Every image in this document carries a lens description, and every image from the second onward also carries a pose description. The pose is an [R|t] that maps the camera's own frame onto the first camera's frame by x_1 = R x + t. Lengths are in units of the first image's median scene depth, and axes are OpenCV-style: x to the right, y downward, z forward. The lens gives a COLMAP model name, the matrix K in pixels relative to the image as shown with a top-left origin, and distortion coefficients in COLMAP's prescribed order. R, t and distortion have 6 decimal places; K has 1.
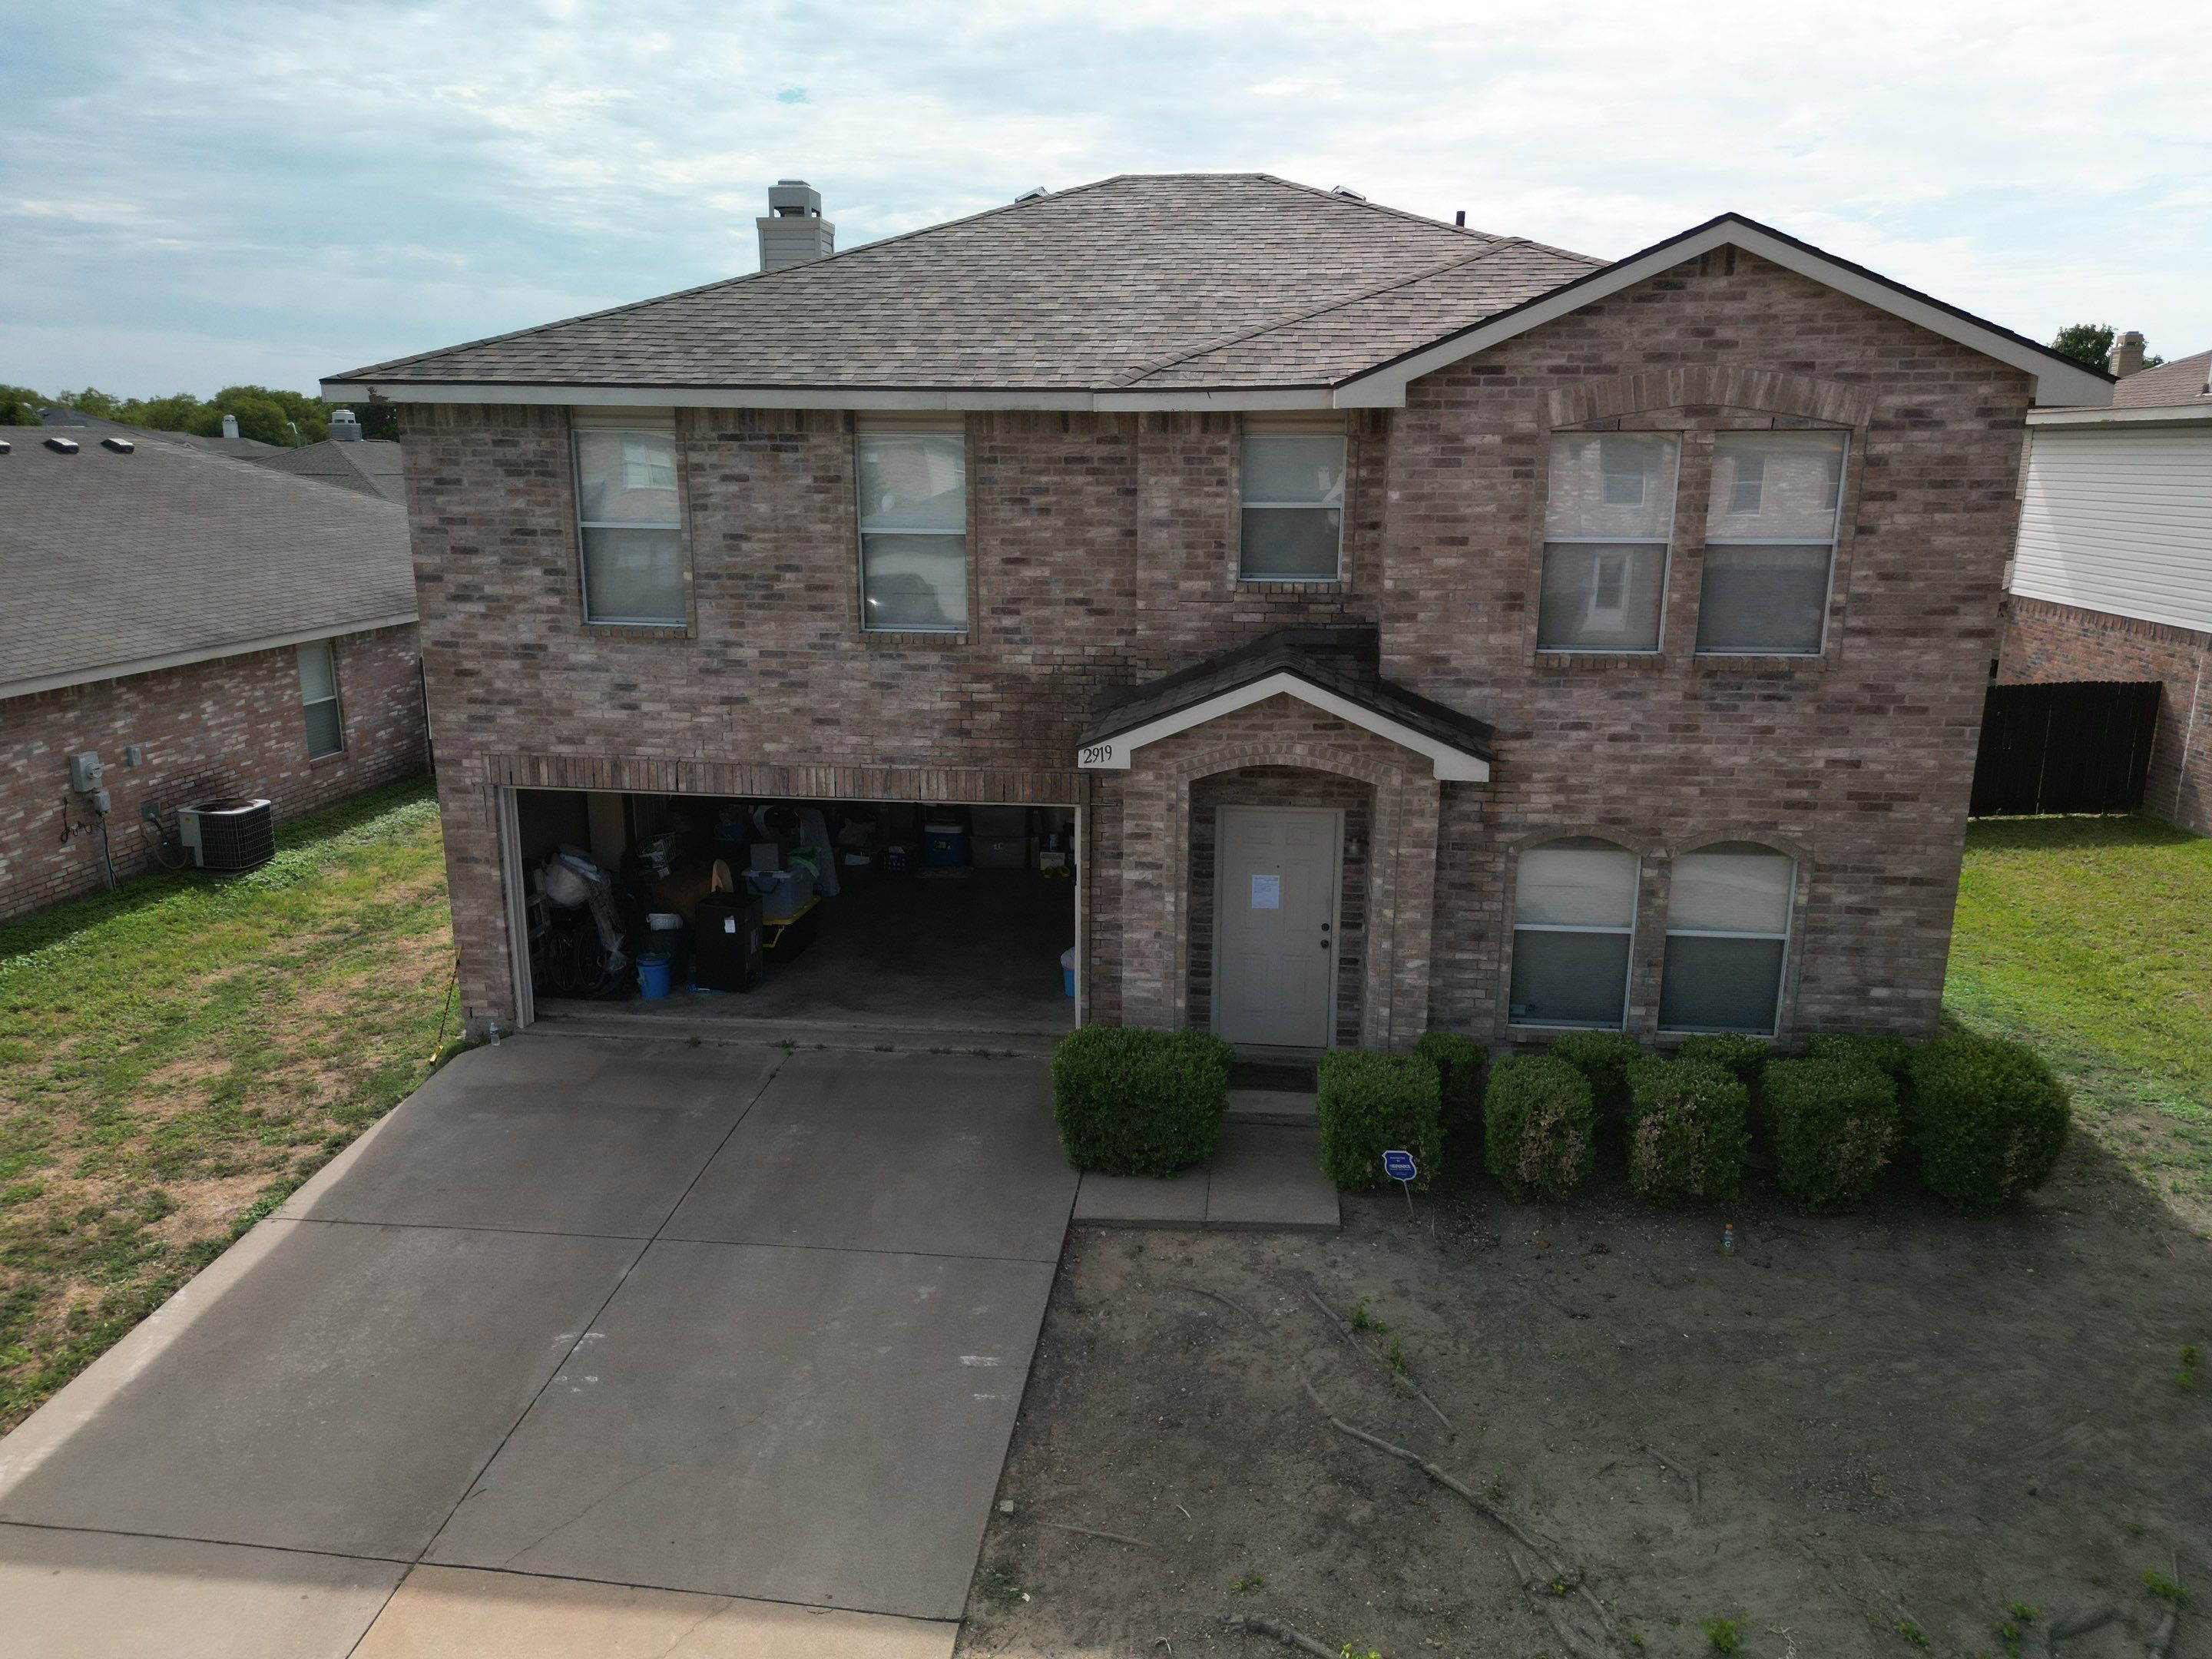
lens RADIAL K [[1520.0, 0, 1112.3], [0, 1520.0, 839.8], [0, 0, 1]] dist [0.068503, -0.058279]
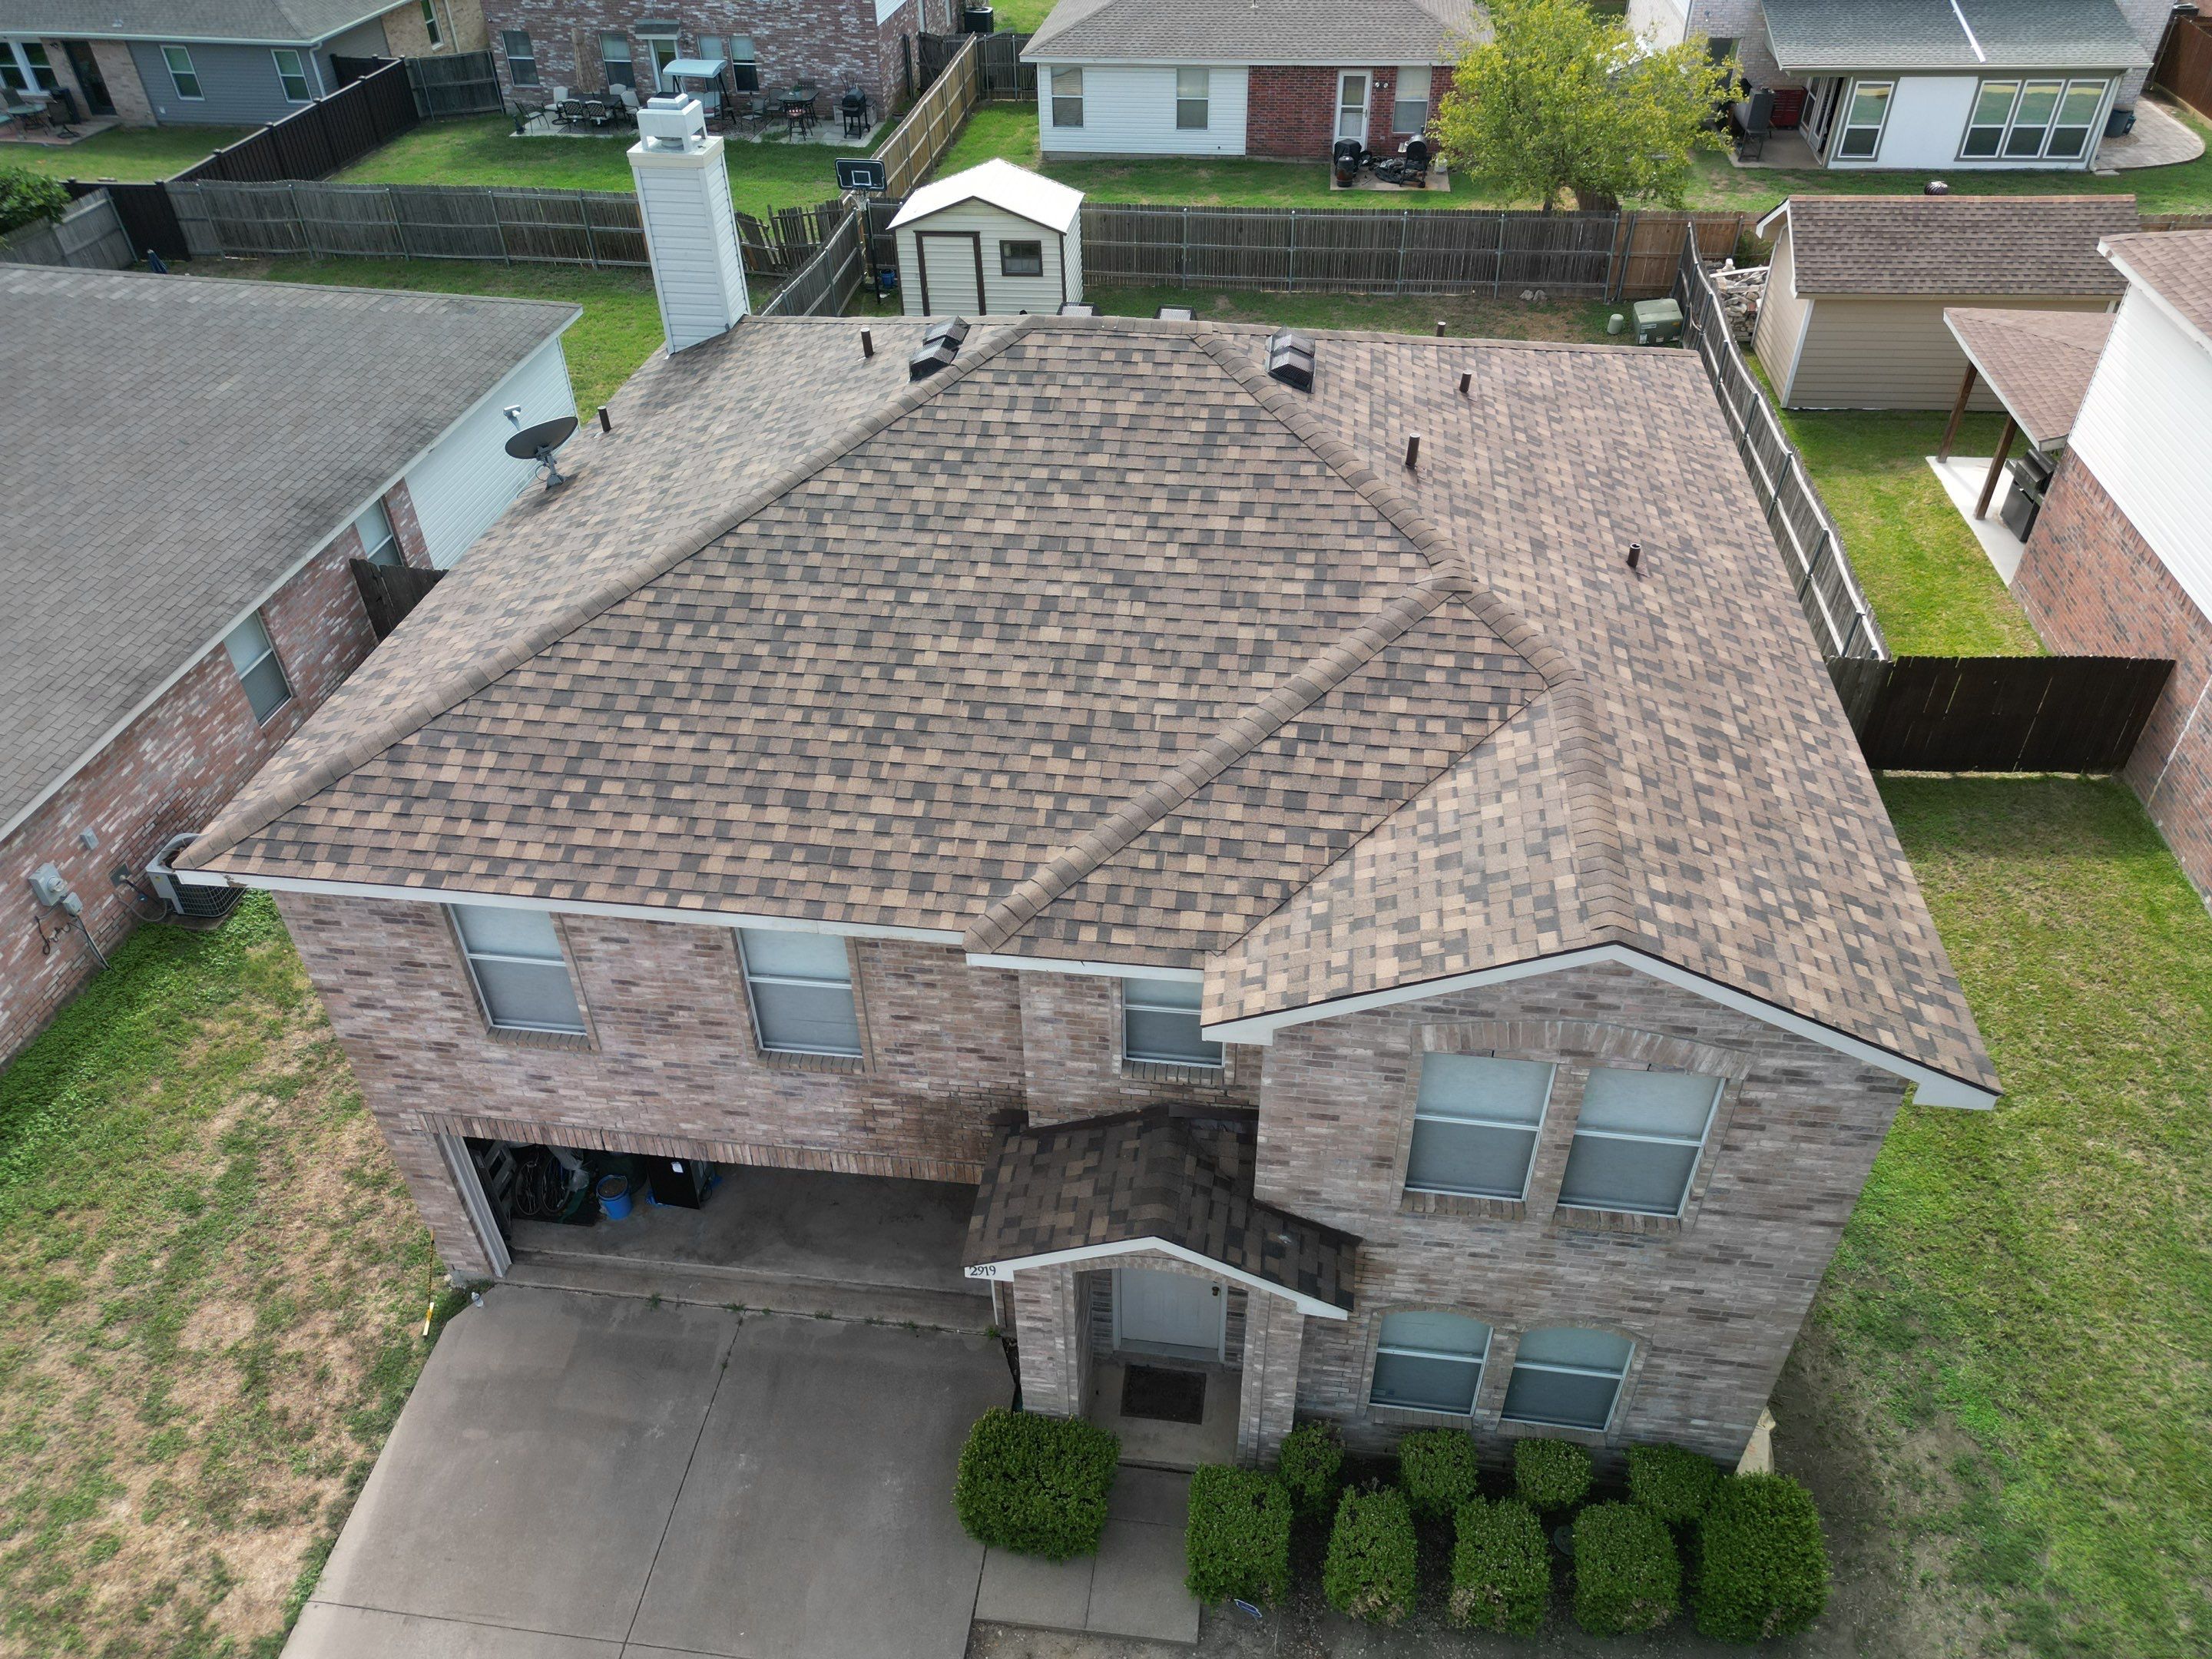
lens RADIAL K [[1520.0, 0, 1110.3], [0, 1520.0, 822.8], [0, 0, 1]] dist [0.068503, -0.058279]
pose [[0.999578, -0.000402, -0.029031, 0.099305], [0.012273, 0.912030, 0.409939, -0.700138], [0.026312, -0.410123, 0.911651, 0.143287]]
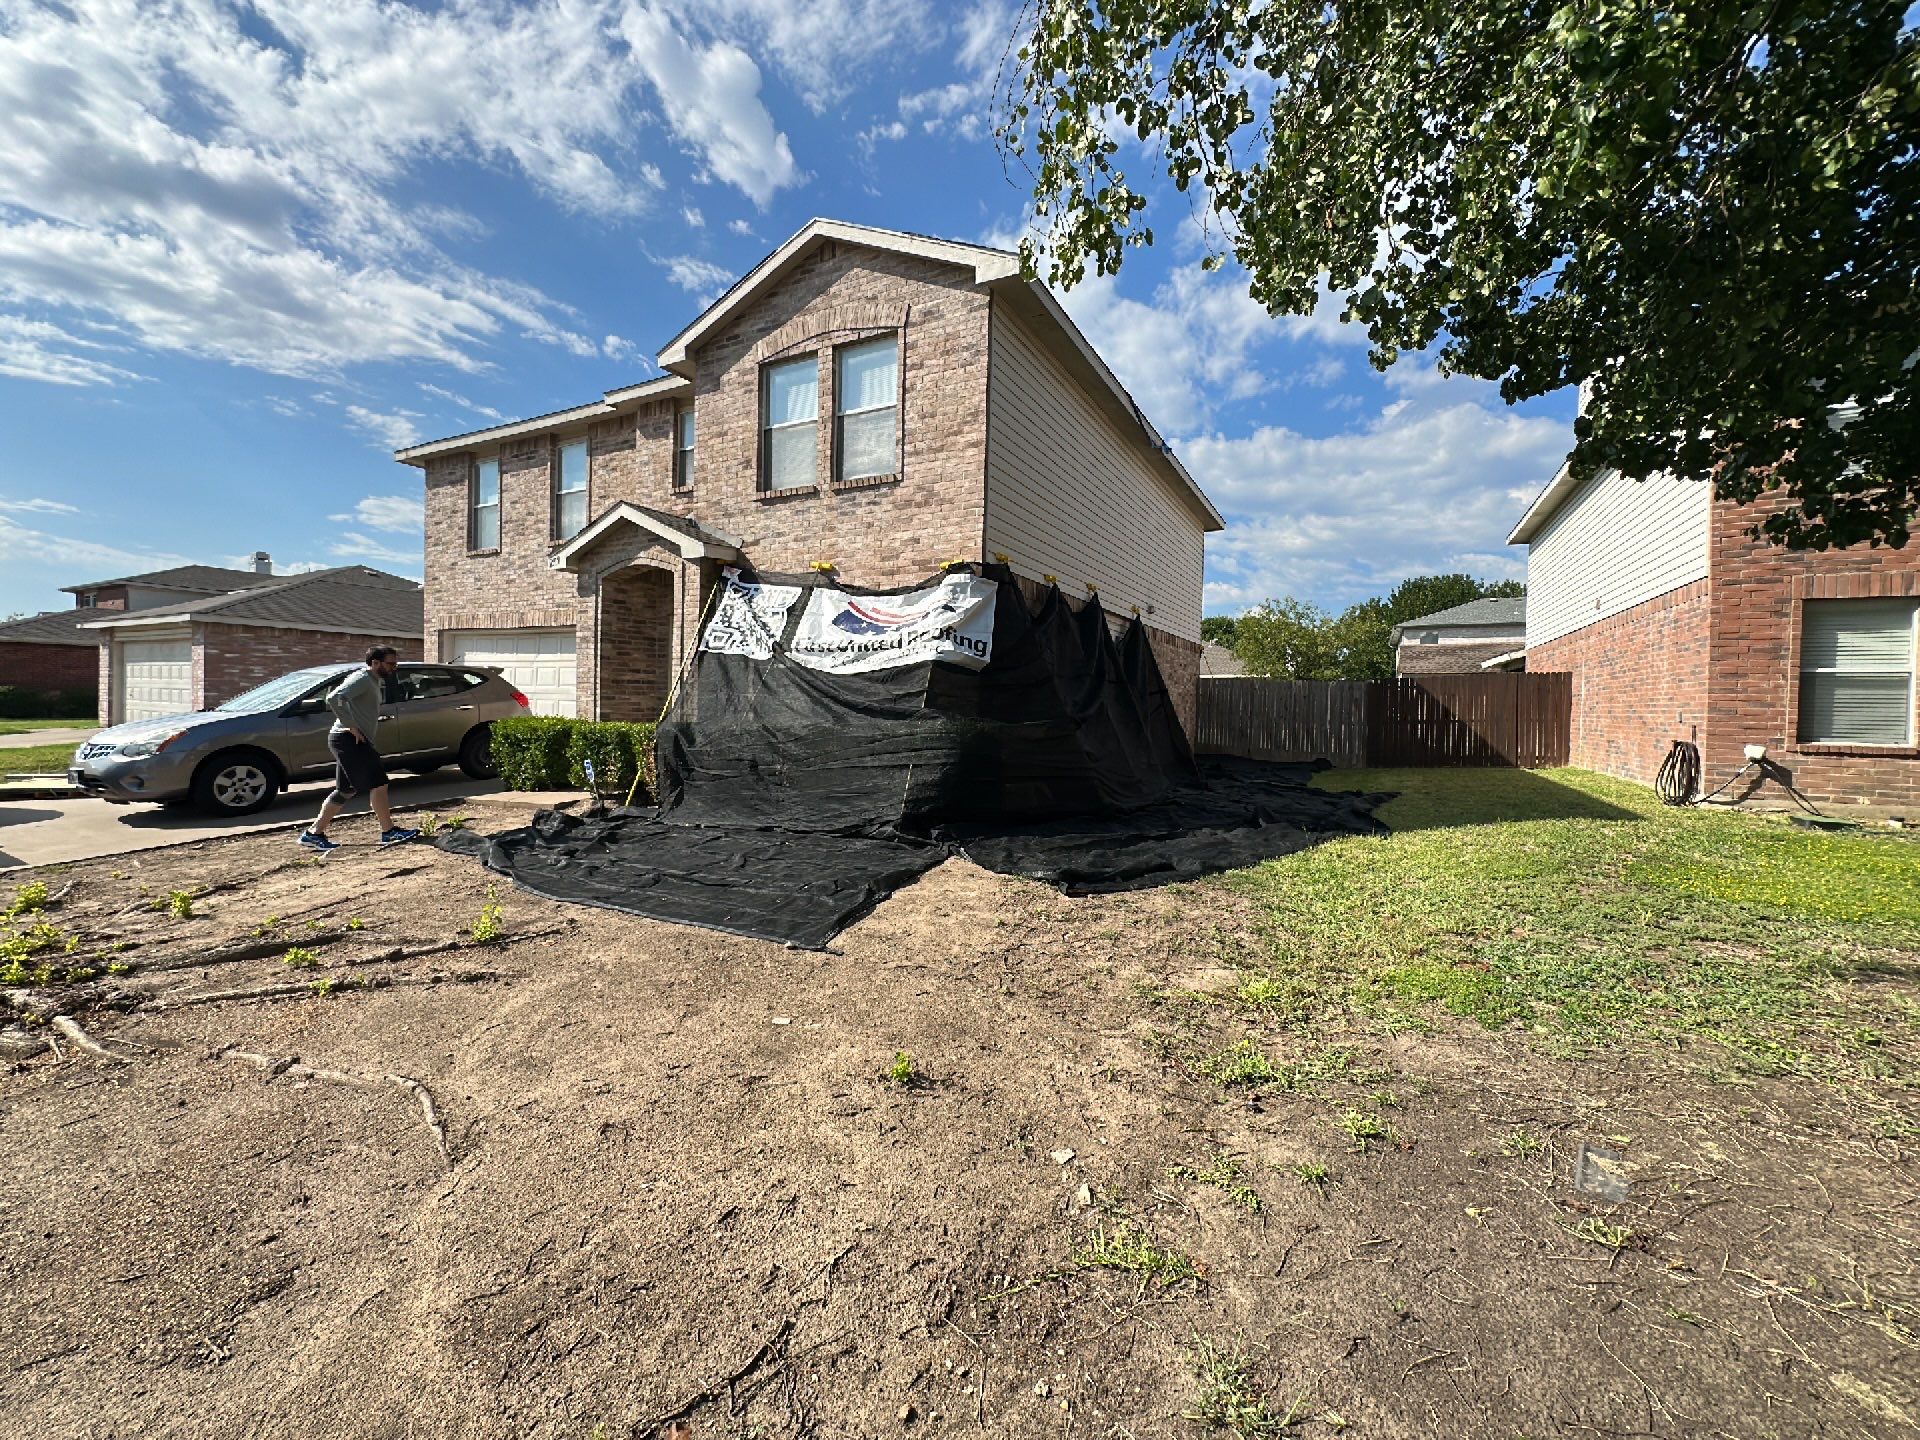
lens RADIAL K [[759.2, 0, 962.2], [0, 759.2, 723.5], [0, 0, 1]] dist [0.003007, -0.001269]
pose [[0.928647, 0.024999, -0.370123, 0.721471], [-0.104881, 0.974714, -0.197315, 0.239908], [0.355831, 0.222055, 0.907786, 0.341908]]
